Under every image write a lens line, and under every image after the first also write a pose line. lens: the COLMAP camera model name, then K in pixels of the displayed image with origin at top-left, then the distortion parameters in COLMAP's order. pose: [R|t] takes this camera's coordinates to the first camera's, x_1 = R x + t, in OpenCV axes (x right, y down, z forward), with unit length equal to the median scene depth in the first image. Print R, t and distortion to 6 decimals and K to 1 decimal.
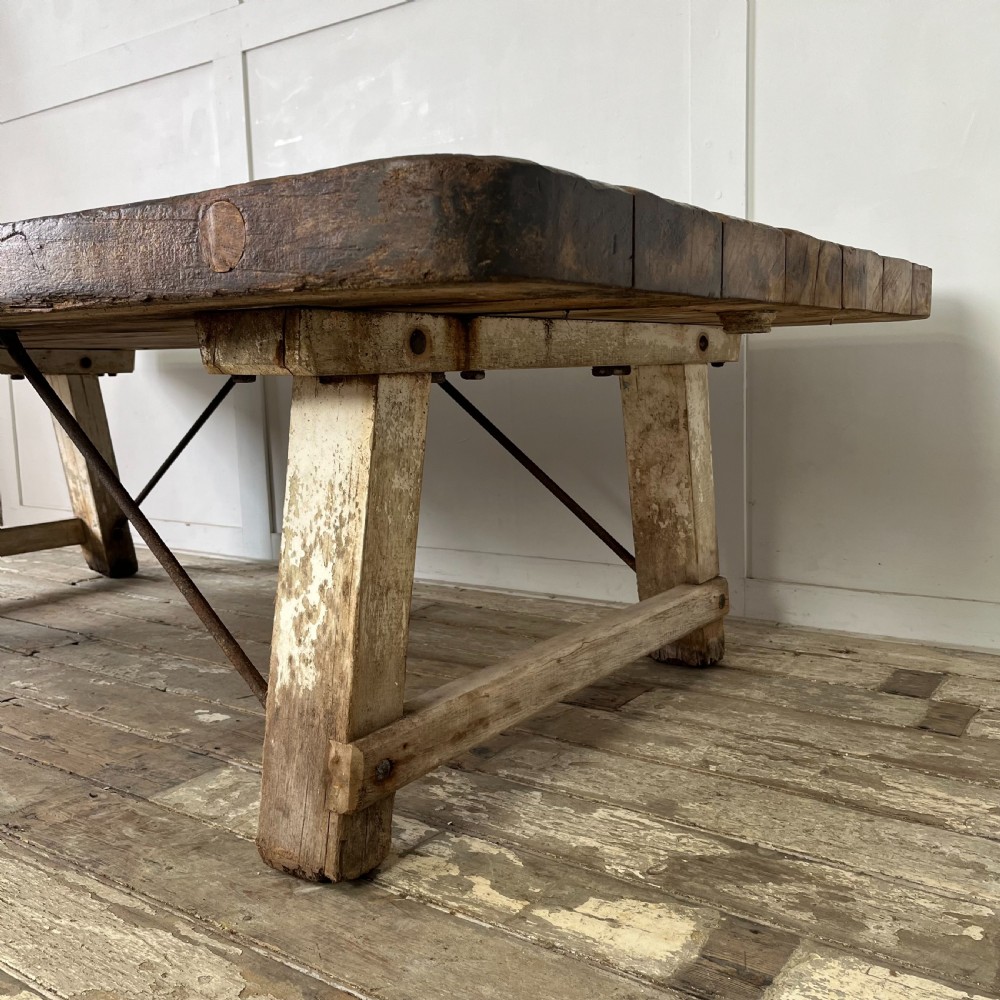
lens RADIAL K [[1027.0, 0, 503.0], [0, 1027.0, 490.8], [0, 0, 1]] dist [0.020898, 0.000000]
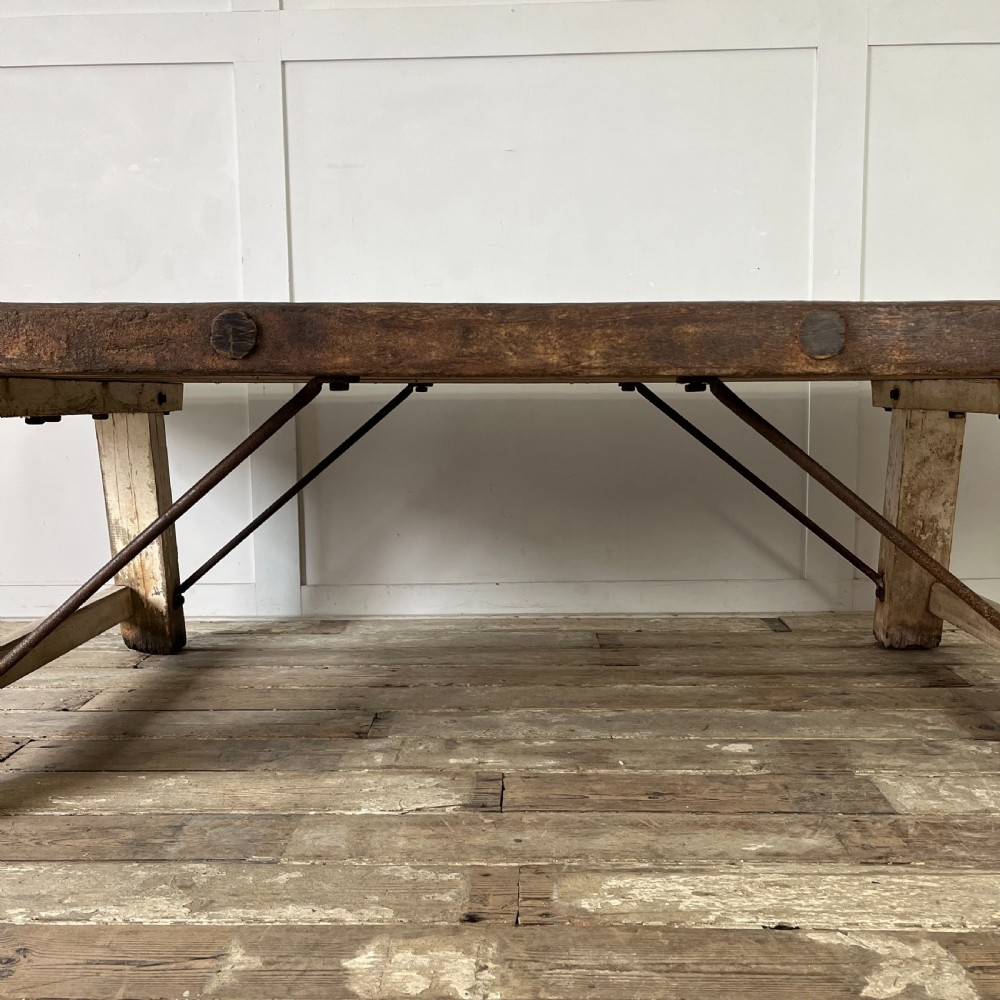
lens RADIAL K [[1027.0, 0, 498.4], [0, 1027.0, 485.8], [0, 0, 1]] dist [0.020898, 0.000000]
pose [[0.835608, -0.037717, 0.548030, -1.268799], [0.055846, 0.998304, -0.016444, -0.049208], [-0.546480, 0.044346, 0.836297, 0.305417]]
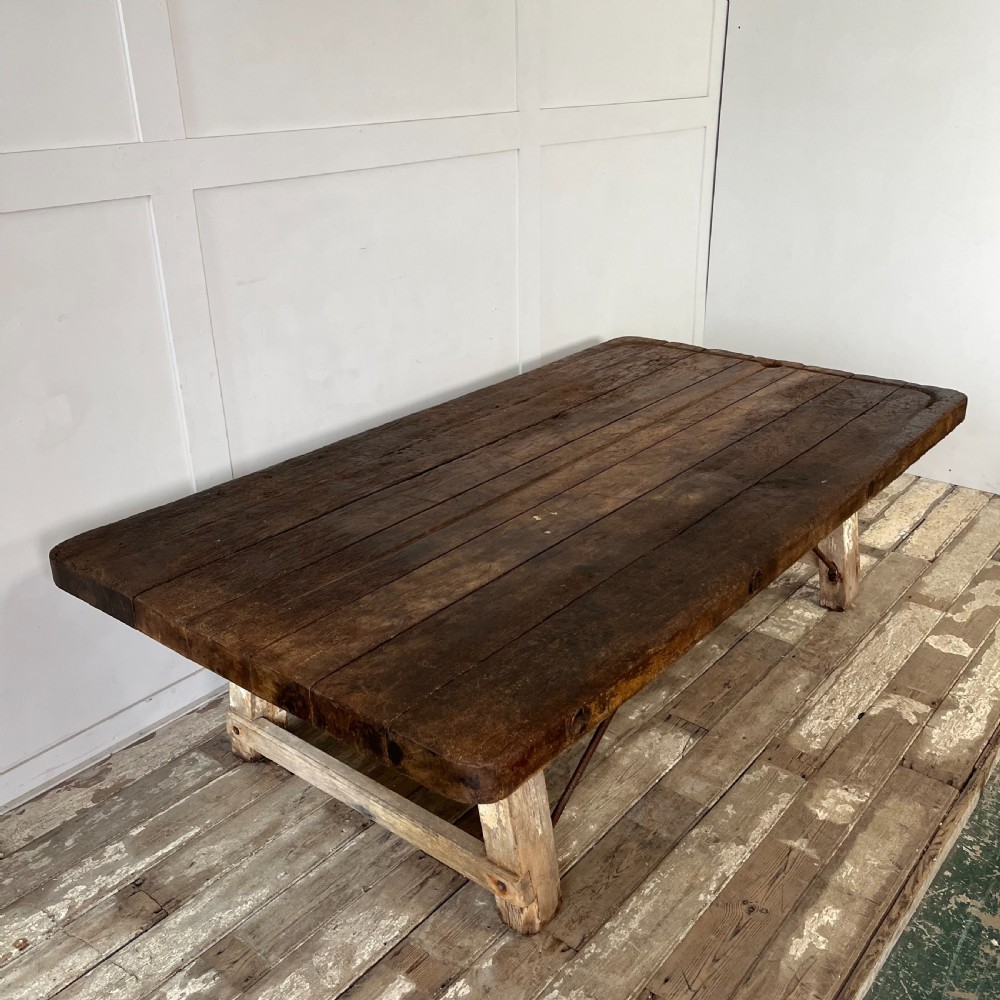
lens RADIAL K [[1027.0, 0, 504.6], [0, 1027.0, 493.4], [0, 0, 1]] dist [0.020898, 0.000000]
pose [[0.063436, -0.372120, 0.926014, -2.482797], [0.130975, 0.922962, 0.361921, -0.988273], [-0.989354, 0.098326, 0.107287, 1.365461]]
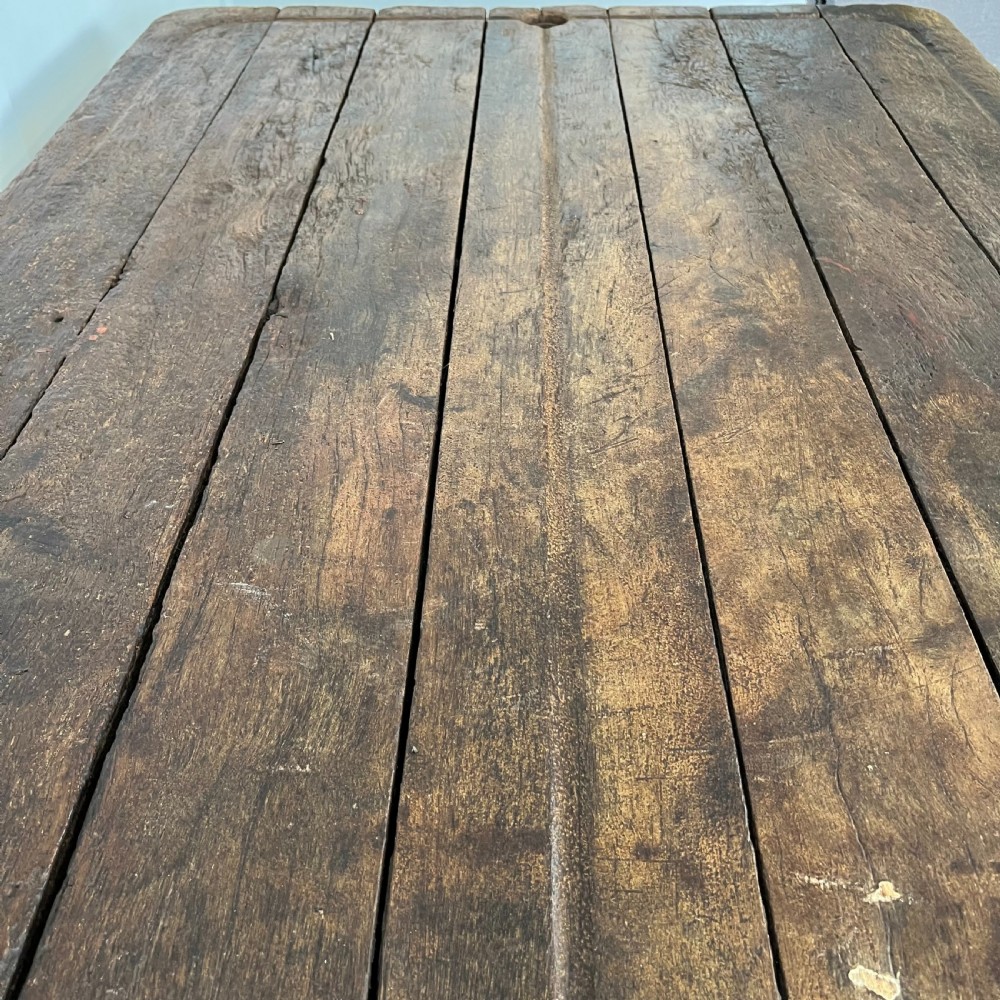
lens RADIAL K [[1027.0, 0, 491.9], [0, 1027.0, 497.5], [0, 0, 1]] dist [0.020898, 0.000000]
pose [[-0.549812, -0.529370, 0.646122, -0.881821], [0.120630, 0.715101, 0.688534, -0.685177], [-0.826532, 0.456505, -0.329313, 1.669027]]
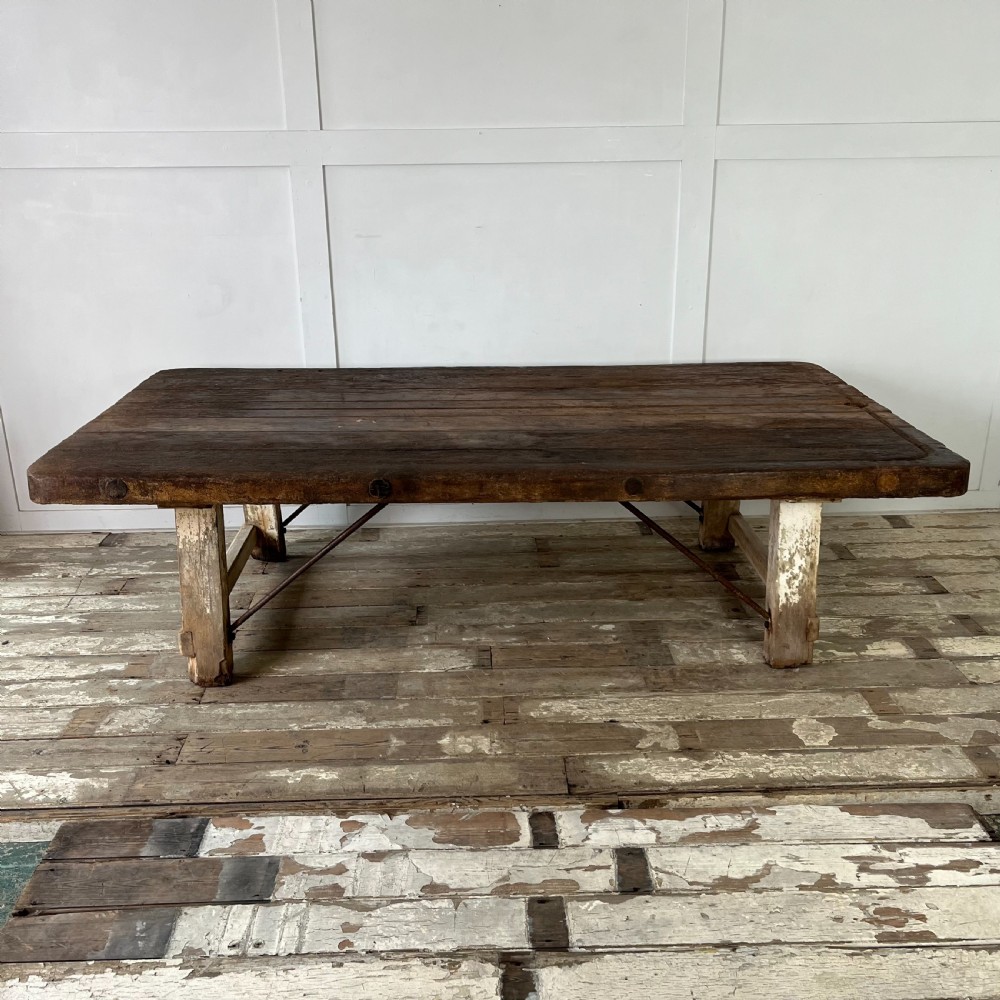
lens RADIAL K [[1027.0, 0, 499.9], [0, 1027.0, 497.4], [0, 0, 1]] dist [0.020898, 0.000000]
pose [[0.797455, -0.186109, 0.573959, -1.920973], [0.061843, 0.971443, 0.229071, -0.624581], [-0.600201, -0.147178, 0.786192, -0.538357]]
